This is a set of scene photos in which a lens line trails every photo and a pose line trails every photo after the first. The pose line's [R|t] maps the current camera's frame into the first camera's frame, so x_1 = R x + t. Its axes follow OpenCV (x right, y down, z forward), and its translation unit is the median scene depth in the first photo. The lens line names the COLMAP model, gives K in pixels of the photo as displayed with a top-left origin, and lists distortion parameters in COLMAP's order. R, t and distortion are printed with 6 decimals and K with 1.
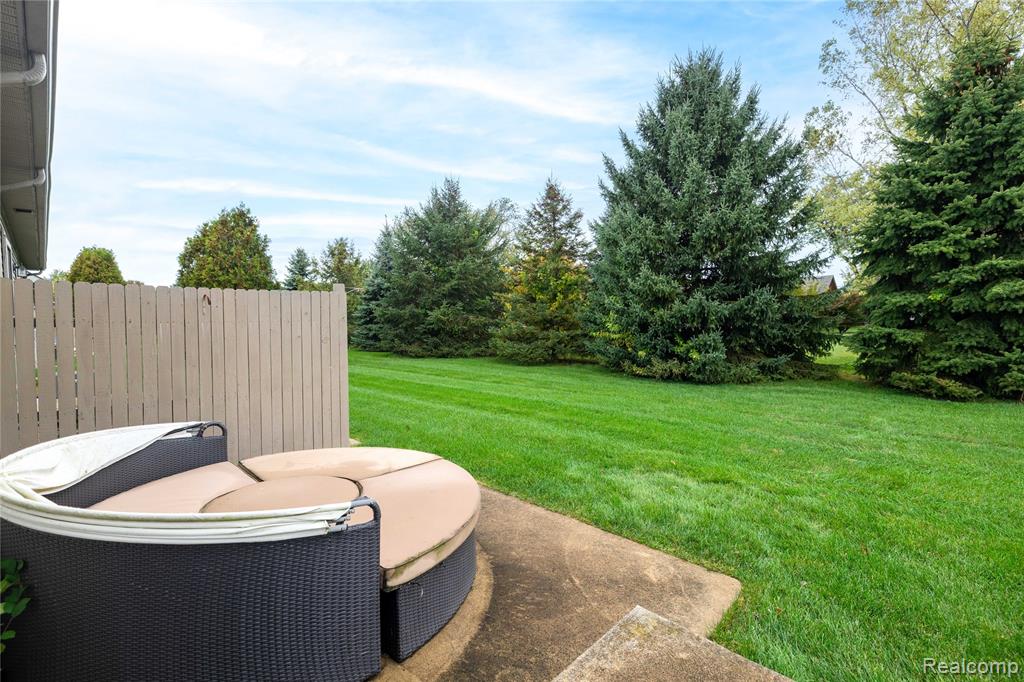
lens RADIAL K [[431.9, 0, 516.5], [0, 431.9, 338.8], [0, 0, 1]] dist [-0.000685, 0.000721]
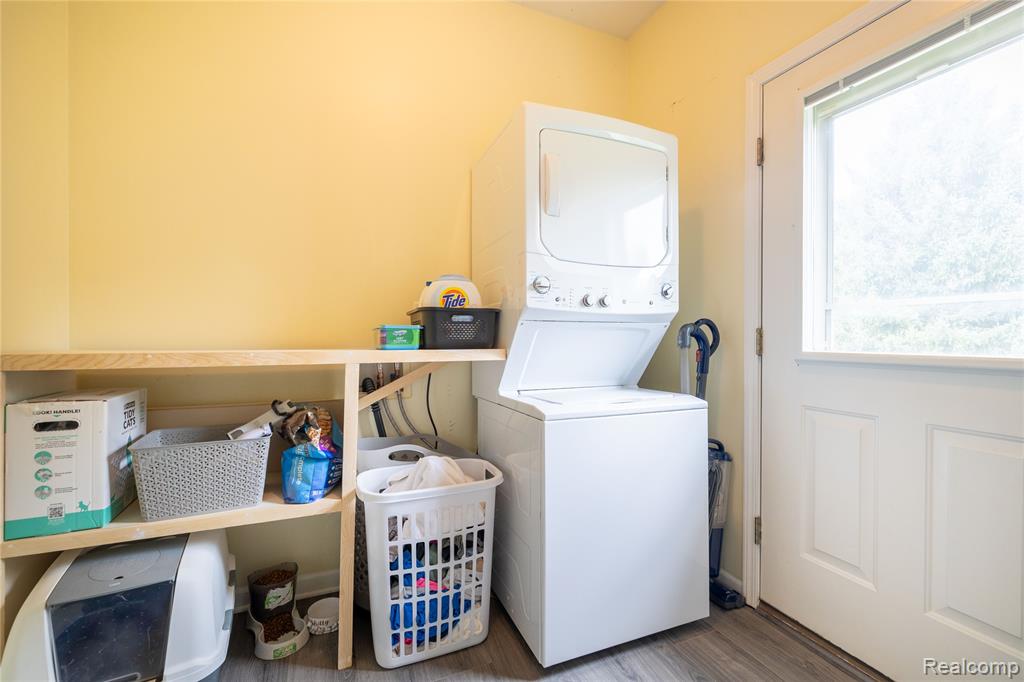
lens RADIAL K [[431.9, 0, 510.0], [0, 431.9, 339.0], [0, 0, 1]] dist [-0.000685, 0.000721]
pose [[0.937435, 0.013692, -0.347892, -0.147607], [-0.018053, 0.999794, -0.009298, -0.036728], [0.347693, 0.014997, 0.937488, -0.246986]]
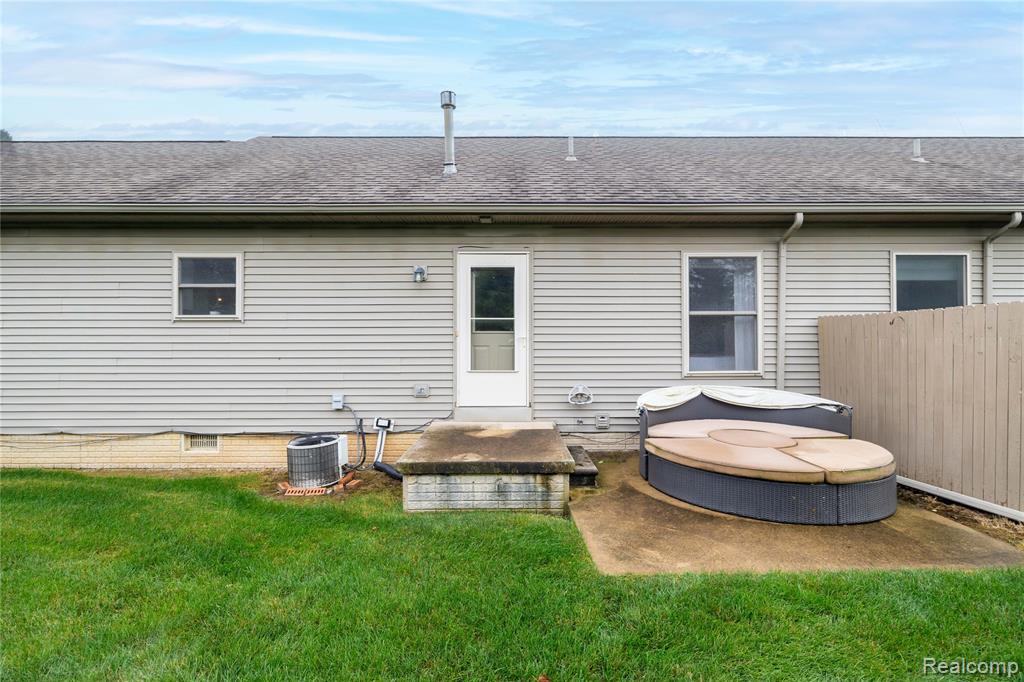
lens RADIAL K [[431.9, 0, 514.9], [0, 431.9, 341.9], [0, 0, 1]] dist [-0.000685, 0.000721]
pose [[-0.697559, 0.008470, -0.716477, 0.470540], [-0.007596, 0.999787, 0.019214, -0.017617], [0.716487, 0.018845, -0.697346, 0.512302]]
